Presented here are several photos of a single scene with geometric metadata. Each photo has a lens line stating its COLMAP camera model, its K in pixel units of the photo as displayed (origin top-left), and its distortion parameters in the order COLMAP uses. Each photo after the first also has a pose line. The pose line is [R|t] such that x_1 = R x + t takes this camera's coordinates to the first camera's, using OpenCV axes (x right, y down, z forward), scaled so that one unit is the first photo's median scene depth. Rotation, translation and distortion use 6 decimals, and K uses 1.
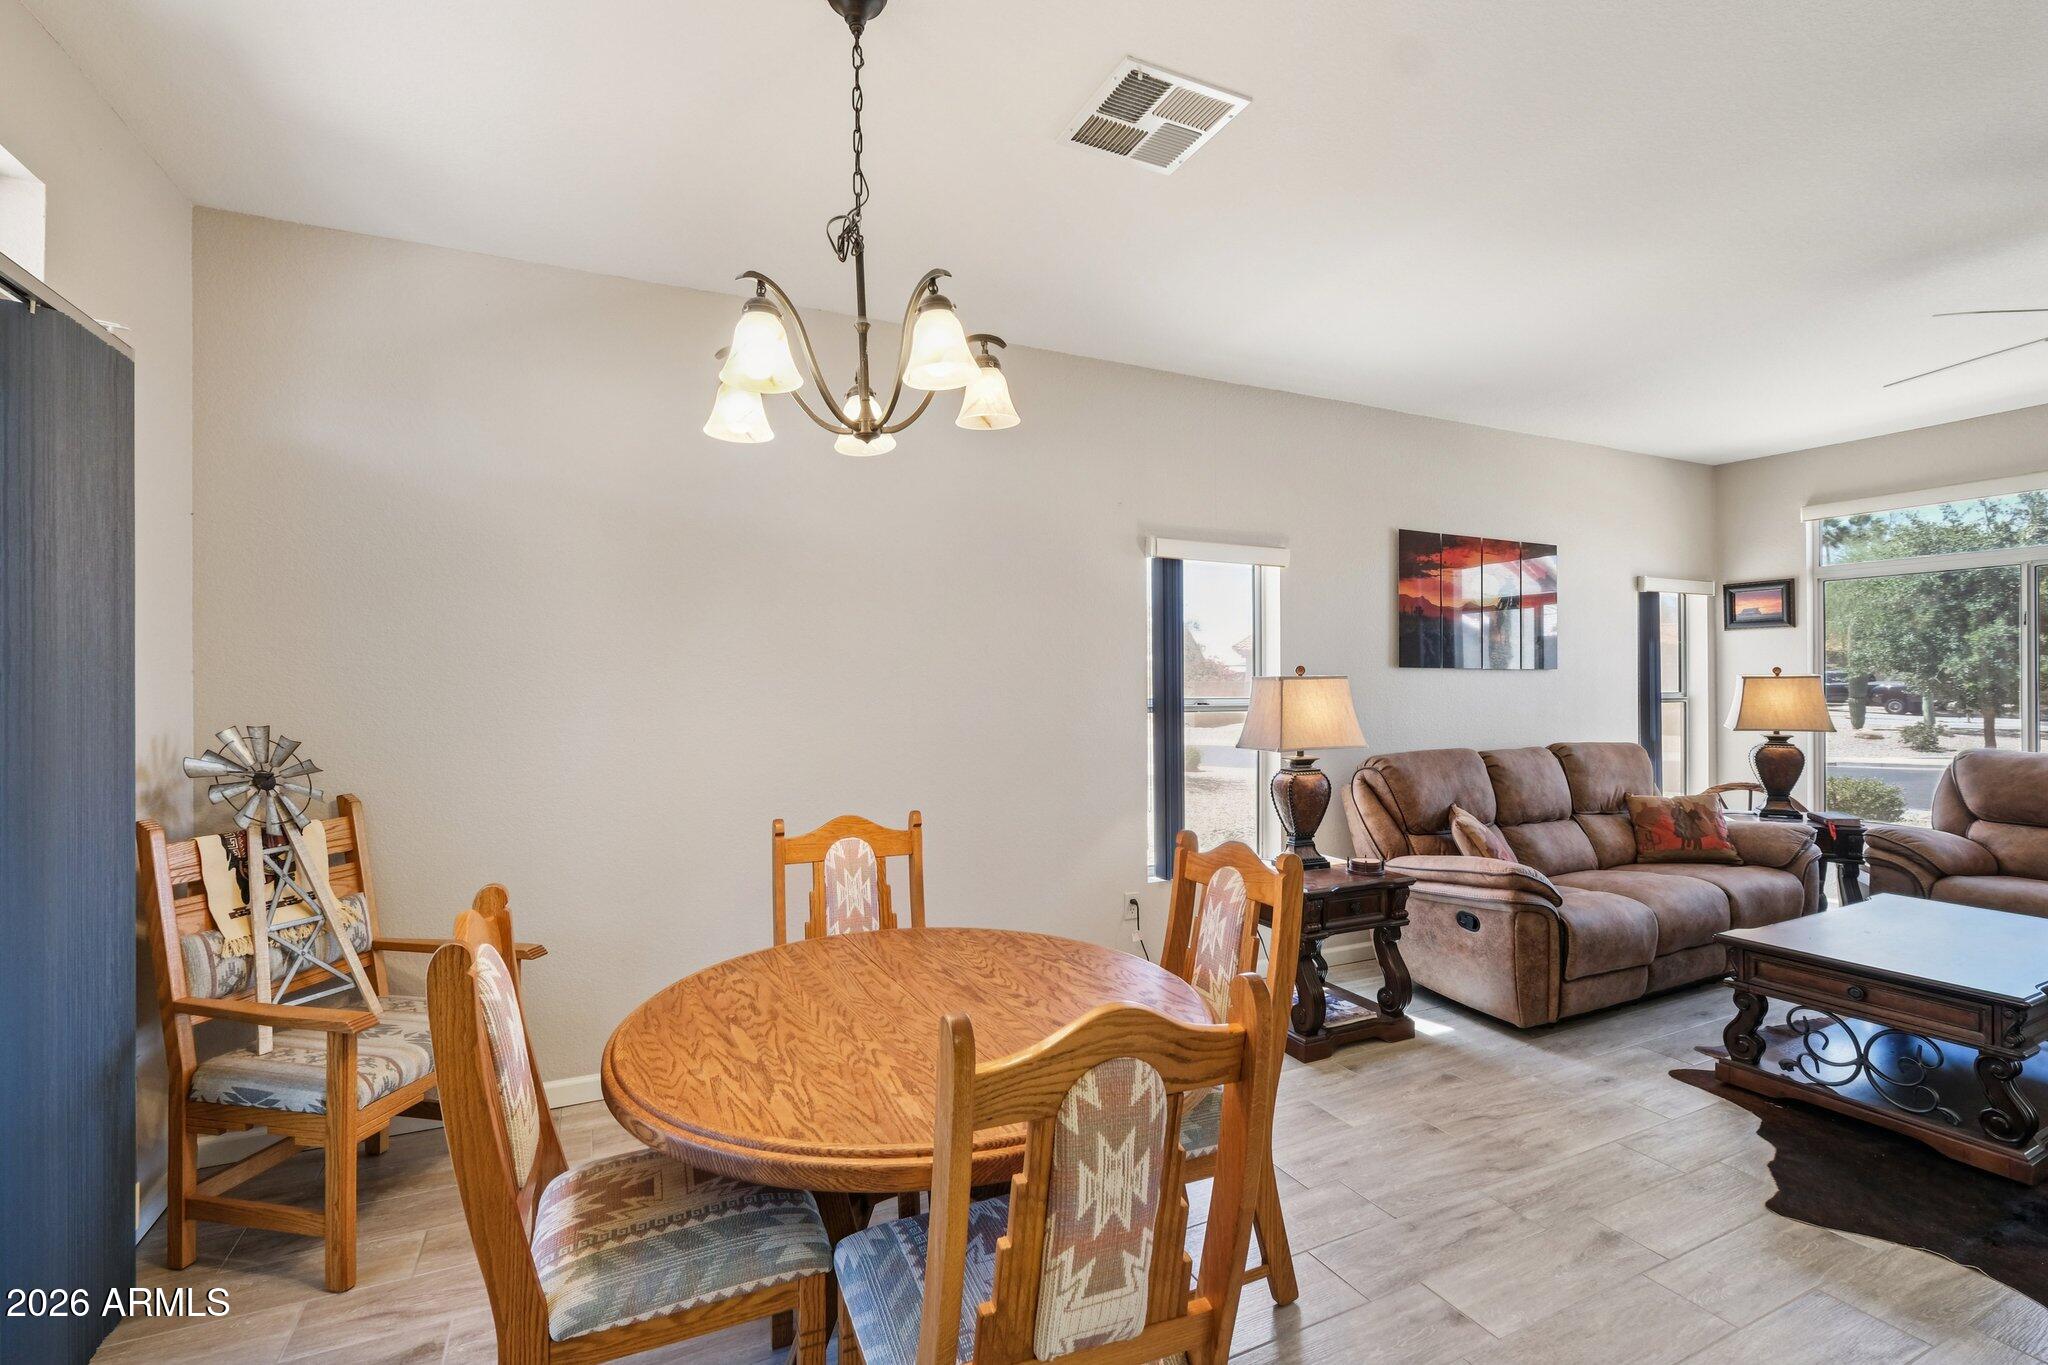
lens RADIAL K [[907.3, 0, 1015.4], [0, 907.3, 684.2], [0, 0, 1]] dist [-0.001975, -0.000225]
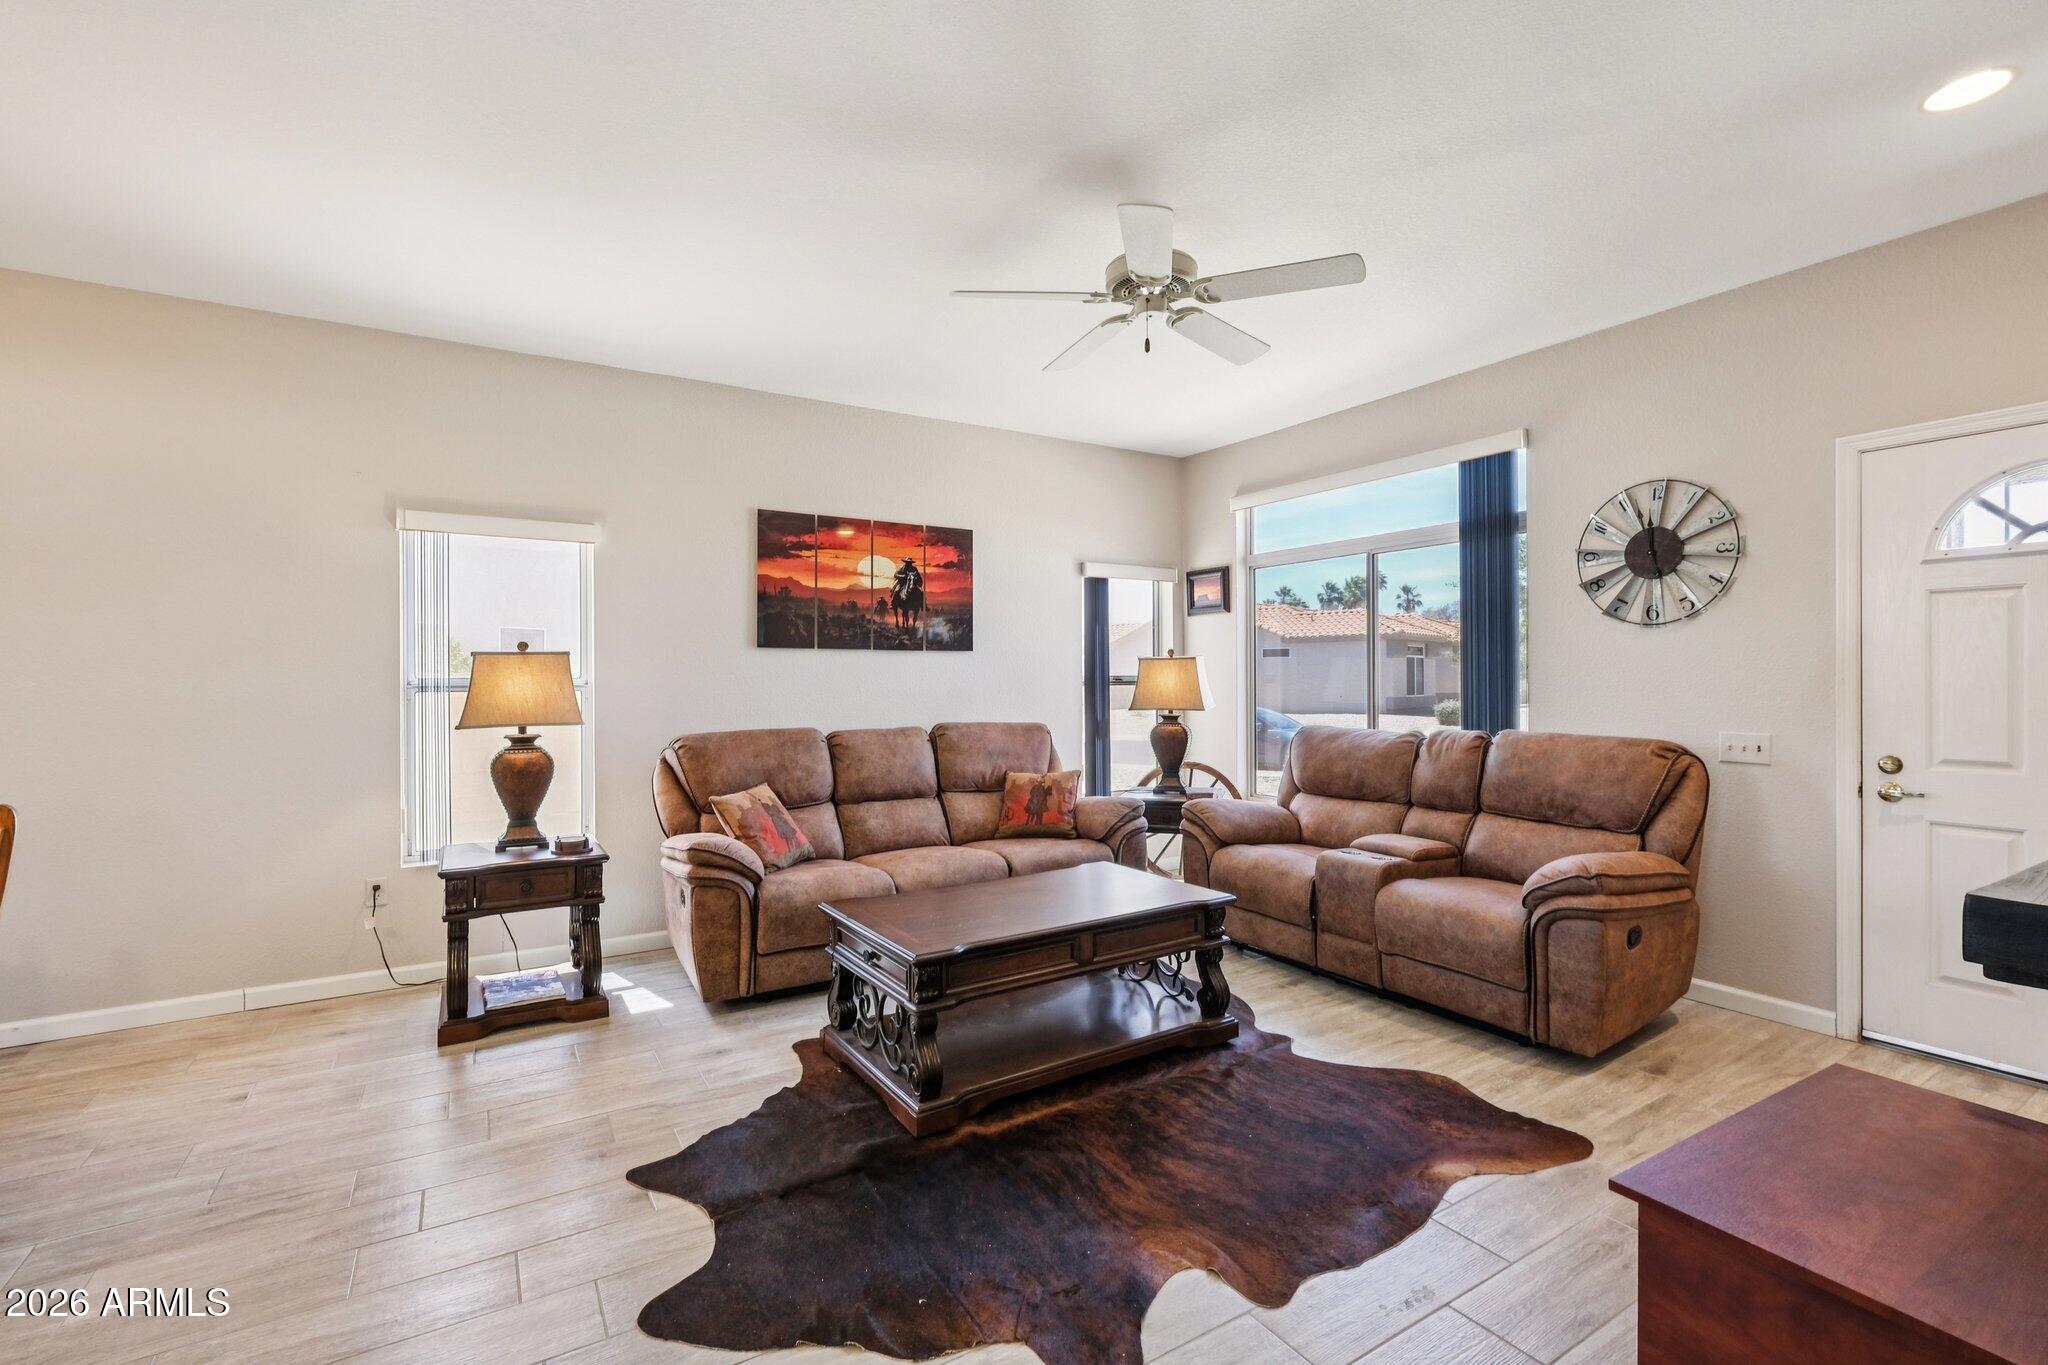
lens RADIAL K [[907.3, 0, 1013.4], [0, 907.3, 679.2], [0, 0, 1]] dist [-0.001975, -0.000225]
pose [[0.994496, -0.000840, 0.104774, 0.589725], [0.000890, 1.000000, -0.000426, 0.017018], [-0.104773, 0.000517, 0.994496, -0.022184]]
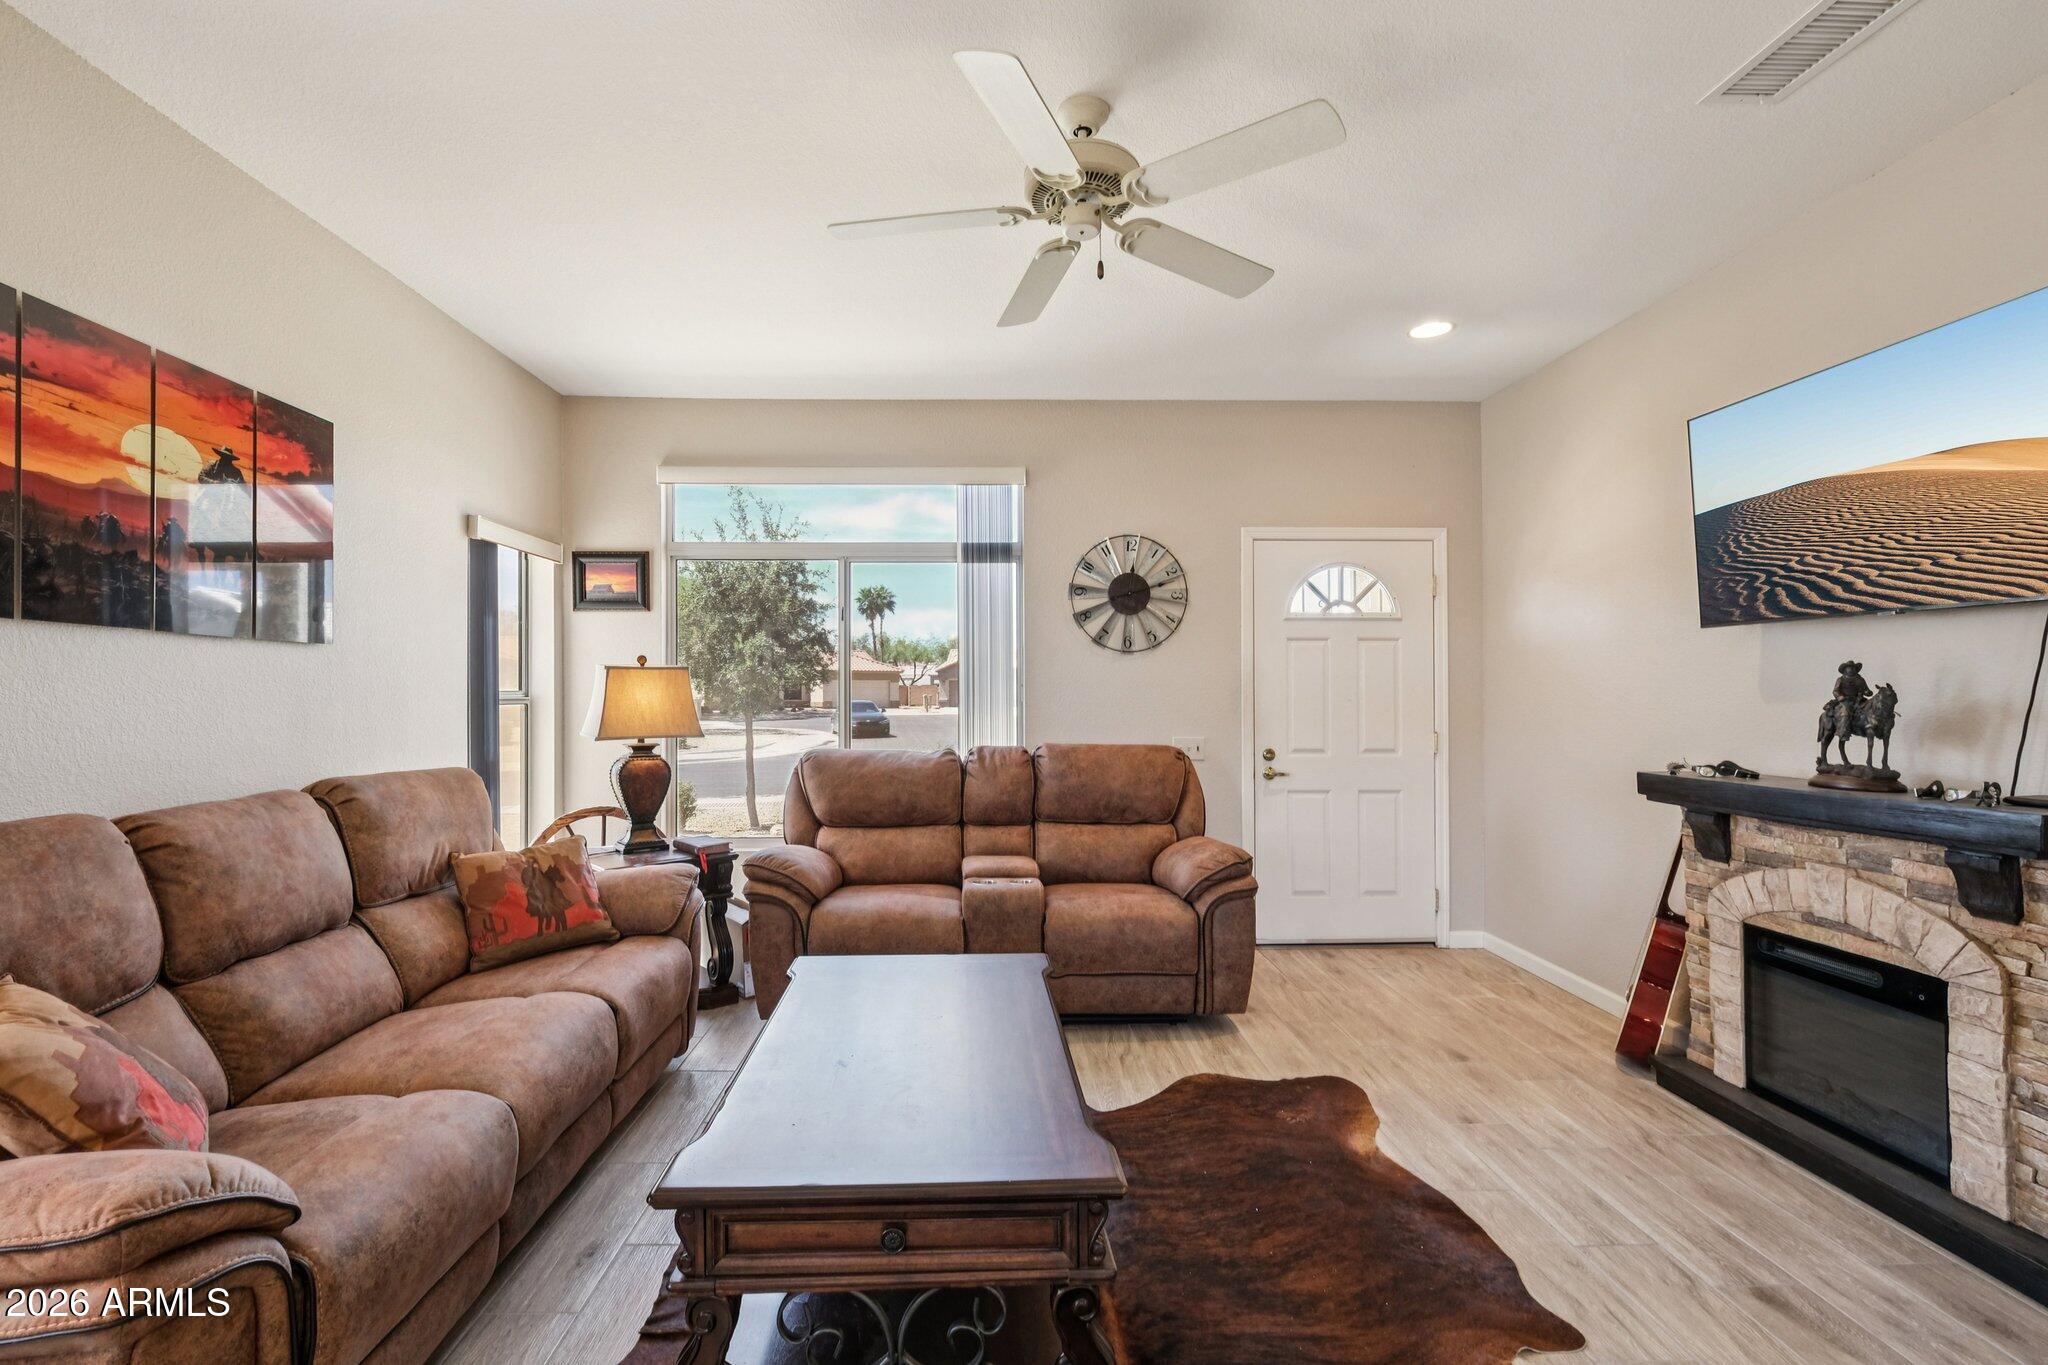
lens RADIAL K [[907.3, 0, 1003.5], [0, 907.3, 685.9], [0, 0, 1]] dist [-0.001975, -0.000225]
pose [[0.409128, 0.010837, 0.912412, 0.283919], [-0.000413, 0.999932, -0.011691, 0.017209], [-0.912477, 0.004407, 0.409105, 0.434514]]
